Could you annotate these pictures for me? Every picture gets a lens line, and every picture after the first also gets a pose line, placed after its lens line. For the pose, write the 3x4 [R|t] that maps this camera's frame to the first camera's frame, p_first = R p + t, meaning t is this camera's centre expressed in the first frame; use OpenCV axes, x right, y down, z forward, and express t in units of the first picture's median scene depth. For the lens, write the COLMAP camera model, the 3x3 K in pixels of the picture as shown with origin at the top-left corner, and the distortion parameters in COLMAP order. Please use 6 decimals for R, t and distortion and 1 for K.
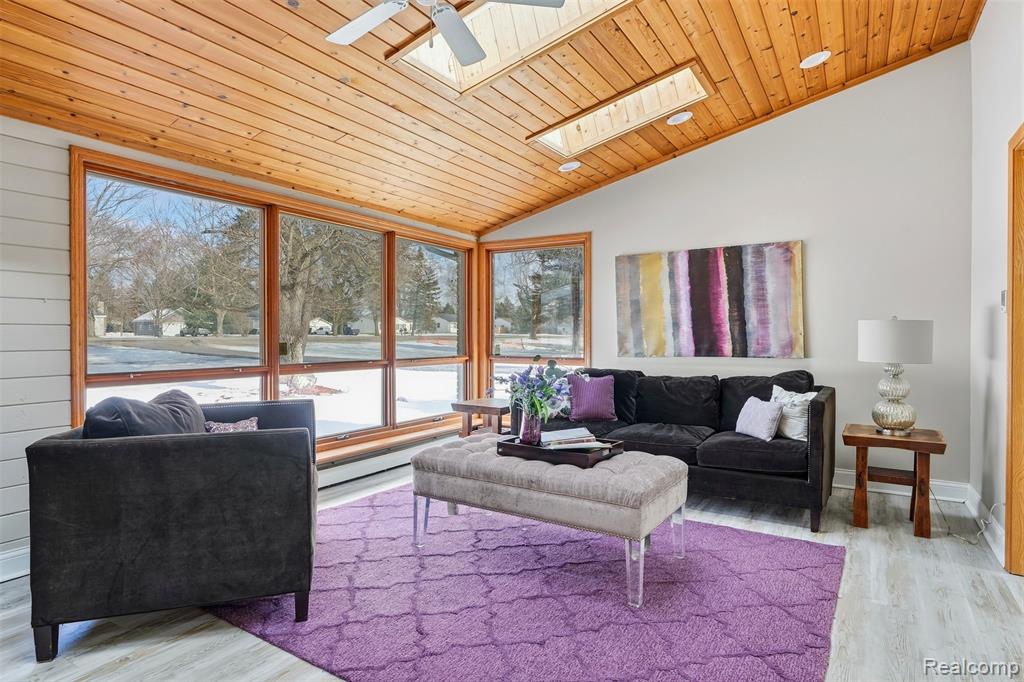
lens RADIAL K [[575.4, 0, 517.6], [0, 575.4, 336.5], [0, 0, 1]] dist [-0.004697, 0.003319]
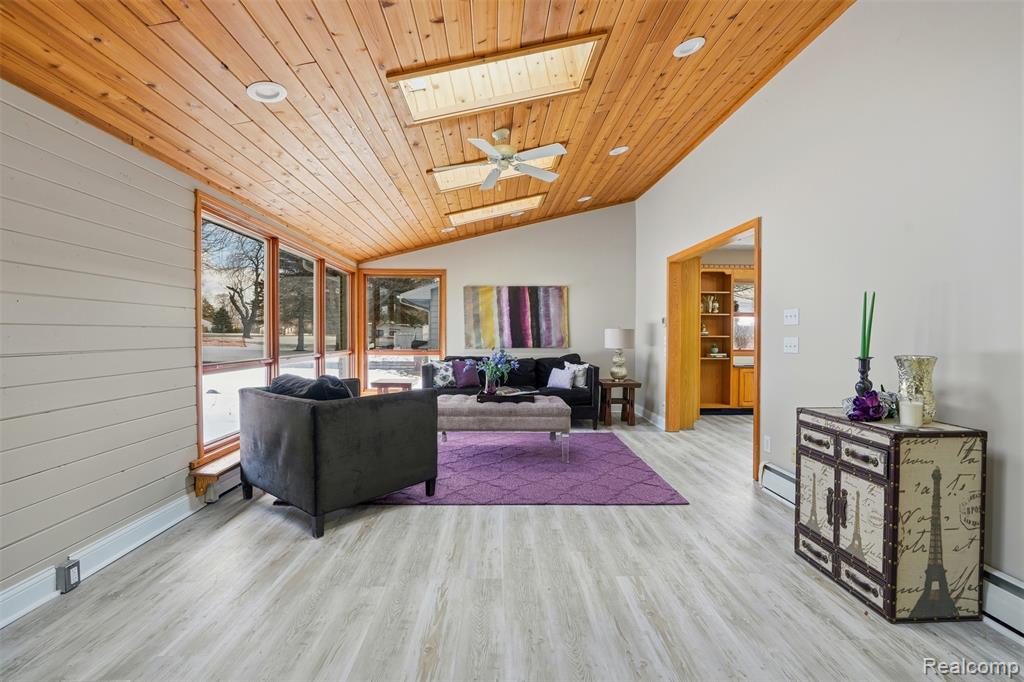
lens RADIAL K [[459.6, 0, 518.2], [0, 459.6, 336.1], [0, 0, 1]] dist [-0.012194, 0.004619]
pose [[0.826026, 0.000301, 0.563631, -0.486789], [-0.000598, 1.000000, 0.000341, -0.001040], [-0.563631, -0.000619, 0.826026, -0.168020]]
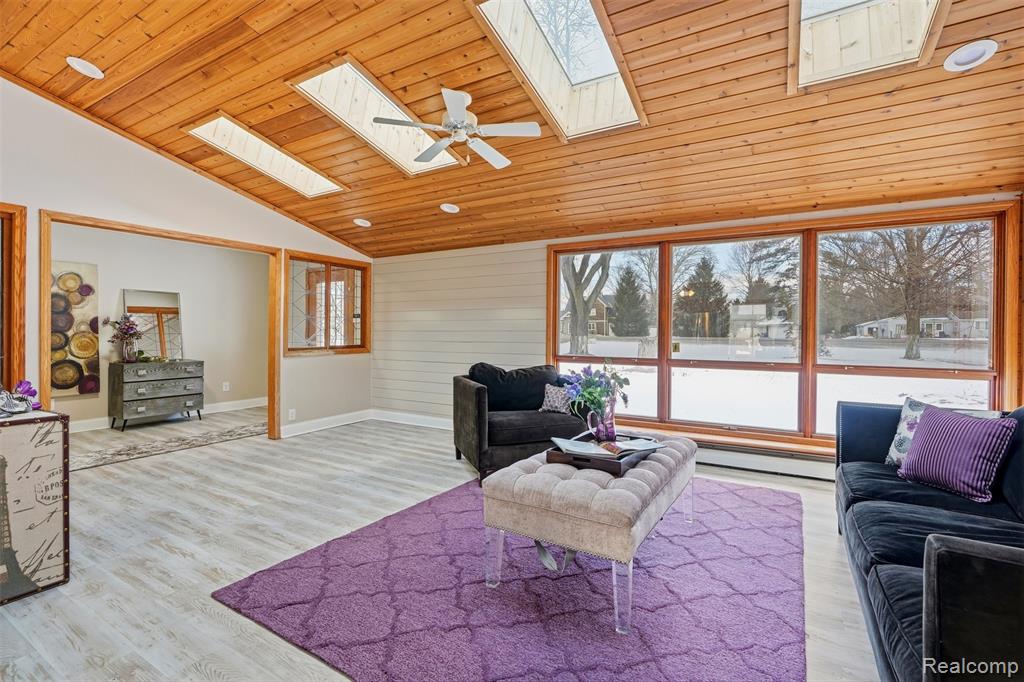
lens RADIAL K [[459.6, 0, 515.8], [0, 459.6, 337.7], [0, 0, 1]] dist [-0.012194, 0.004619]
pose [[0.018543, 0.006993, -0.999804, 0.574328], [-0.010054, 0.999926, 0.006808, -0.004330], [0.999778, 0.009926, 0.018612, 0.549153]]
